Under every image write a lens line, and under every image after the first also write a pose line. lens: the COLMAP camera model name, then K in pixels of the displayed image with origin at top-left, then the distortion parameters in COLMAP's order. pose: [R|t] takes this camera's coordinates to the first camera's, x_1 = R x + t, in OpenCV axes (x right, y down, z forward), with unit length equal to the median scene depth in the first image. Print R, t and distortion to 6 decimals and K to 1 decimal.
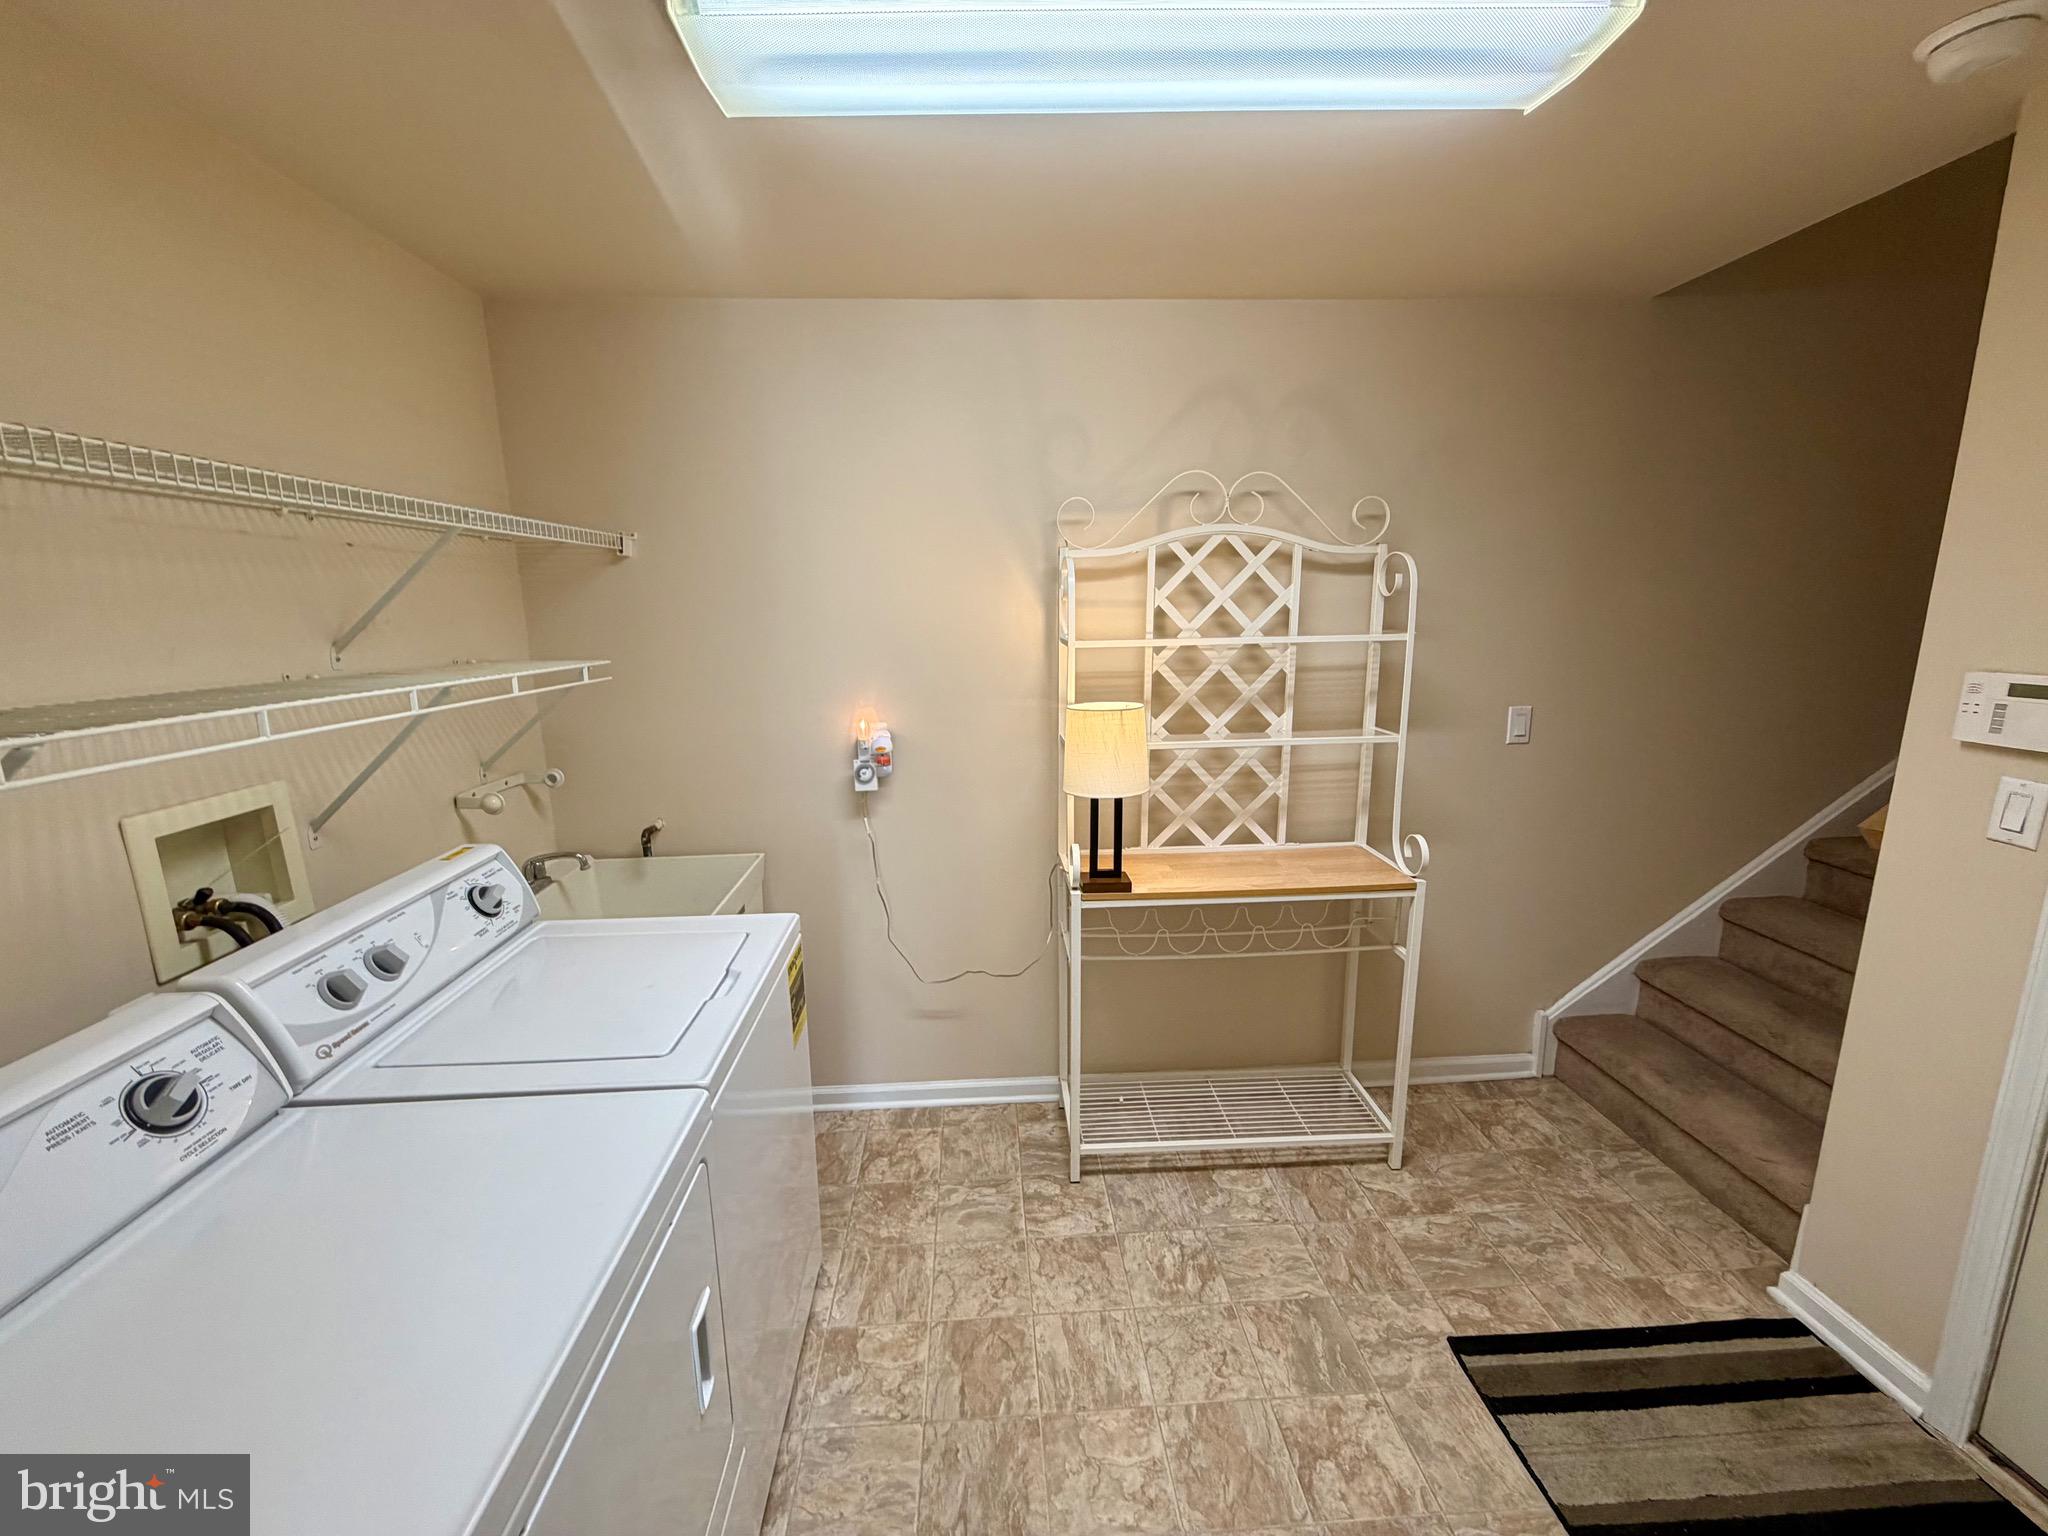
lens RADIAL K [[805.9, 0, 1024.0], [0, 805.9, 768.0], [0, 0, 1]] dist [-0.012879, 0.000423]
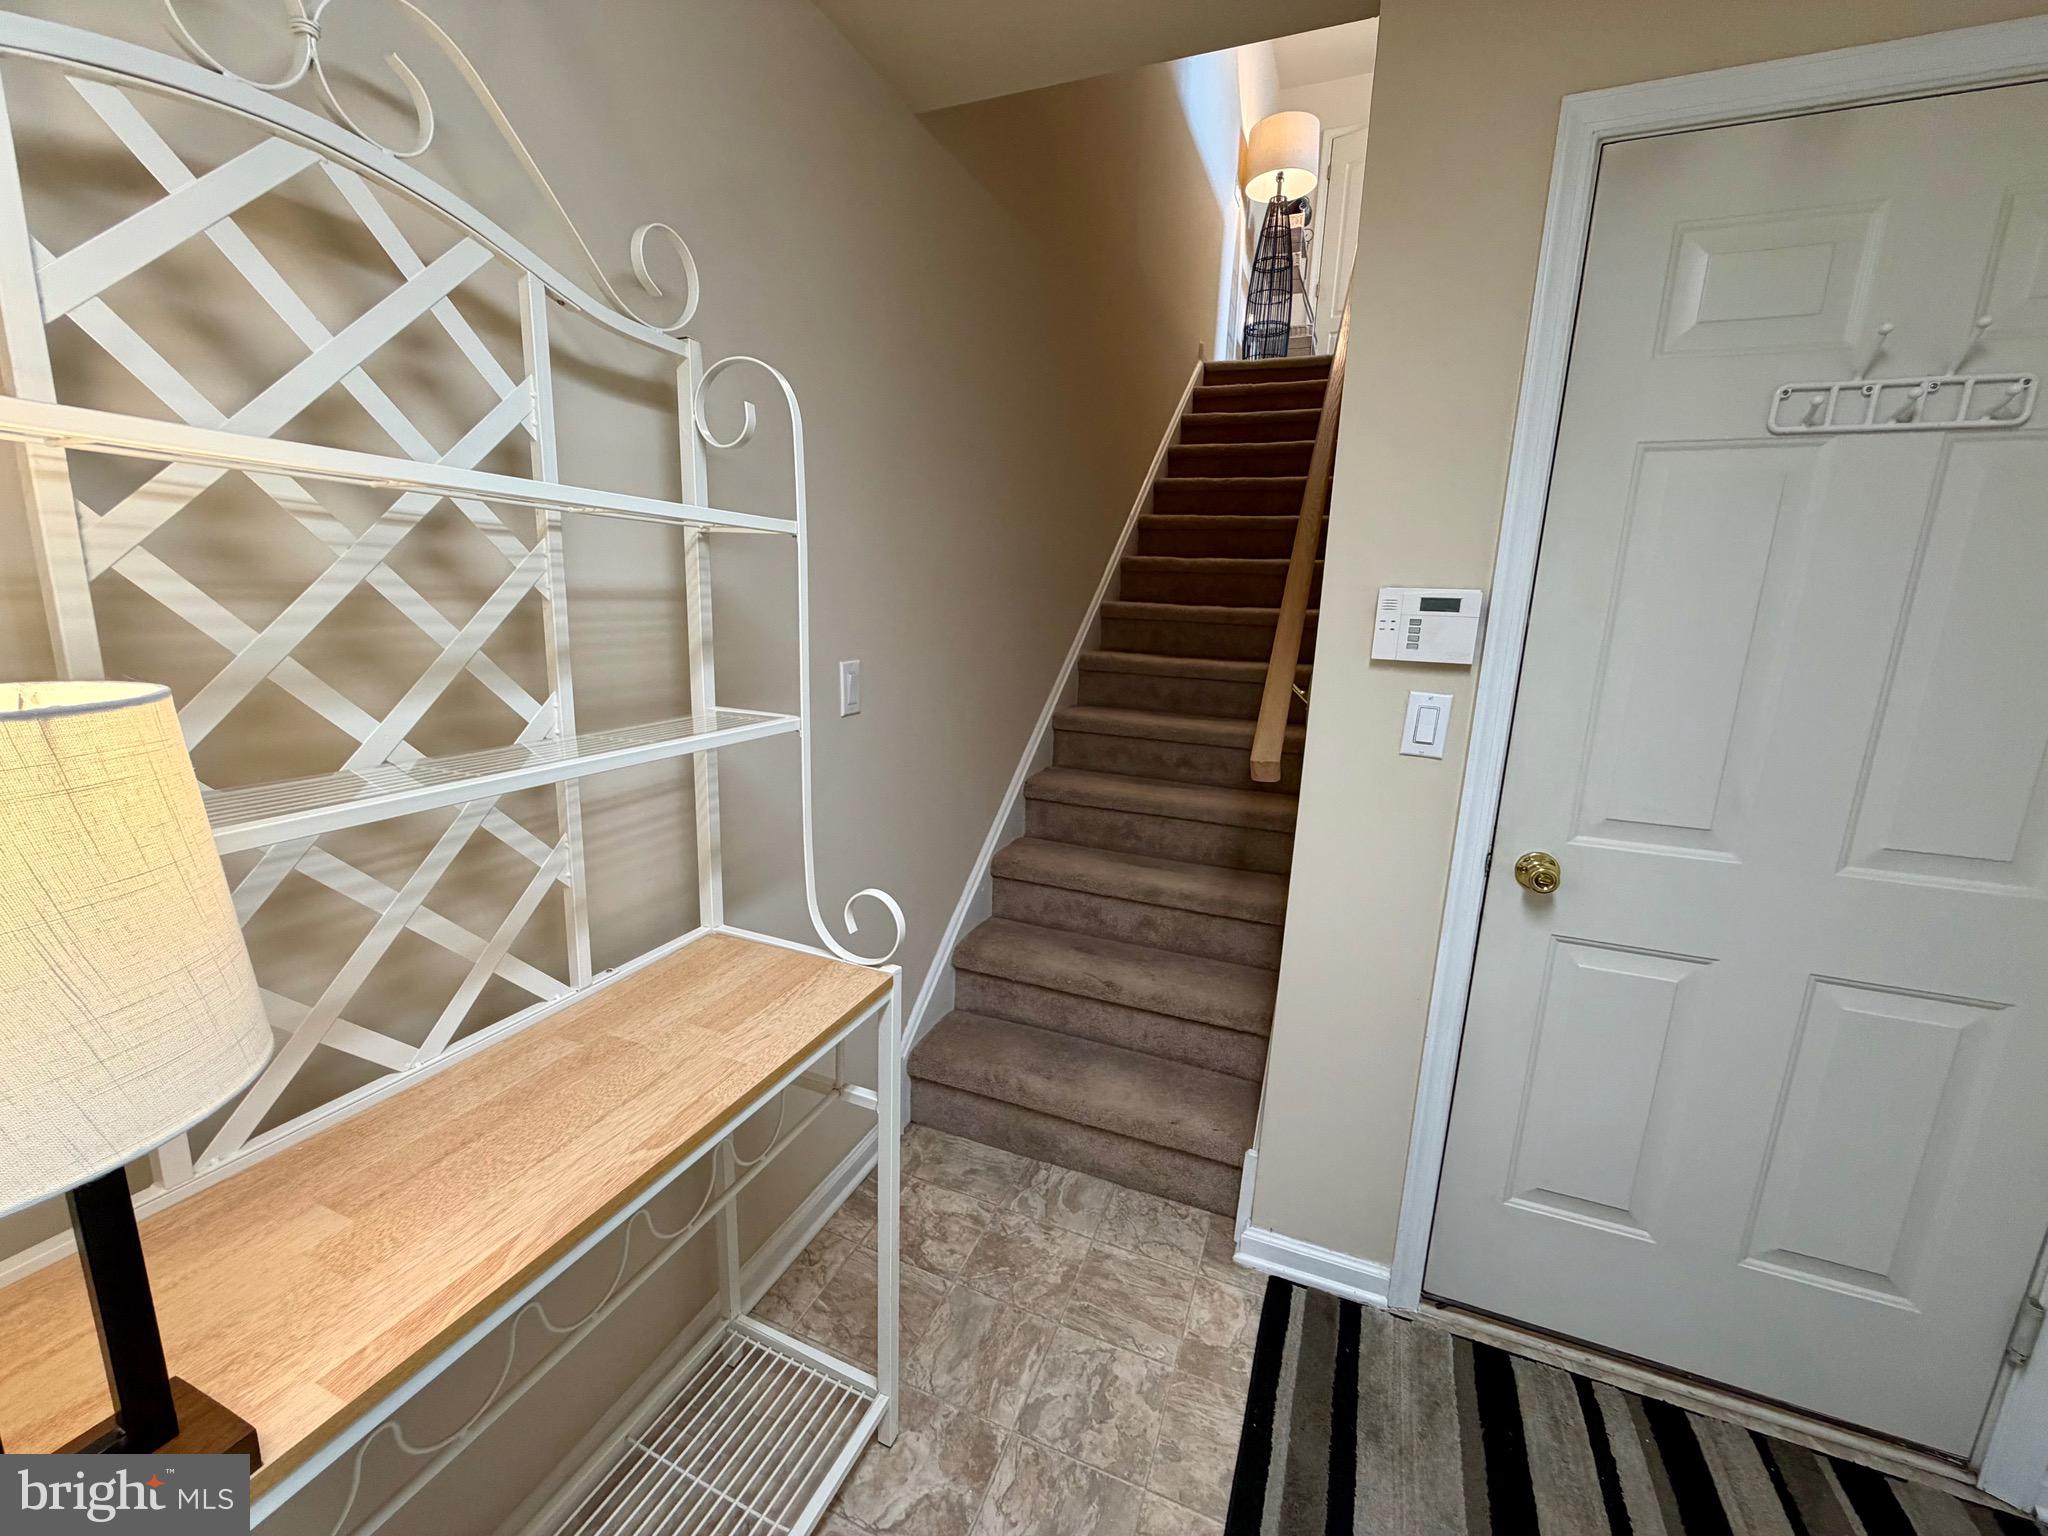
lens RADIAL K [[816.7, 0, 1010.5], [0, 816.7, 772.5], [0, 0, 1]] dist [0.002519, 0.000458]
pose [[0.437160, -0.155860, 0.885776, 0.040936], [0.133358, 0.985216, 0.107540, -0.041850], [-0.889442, 0.071113, 0.451482, 0.605855]]
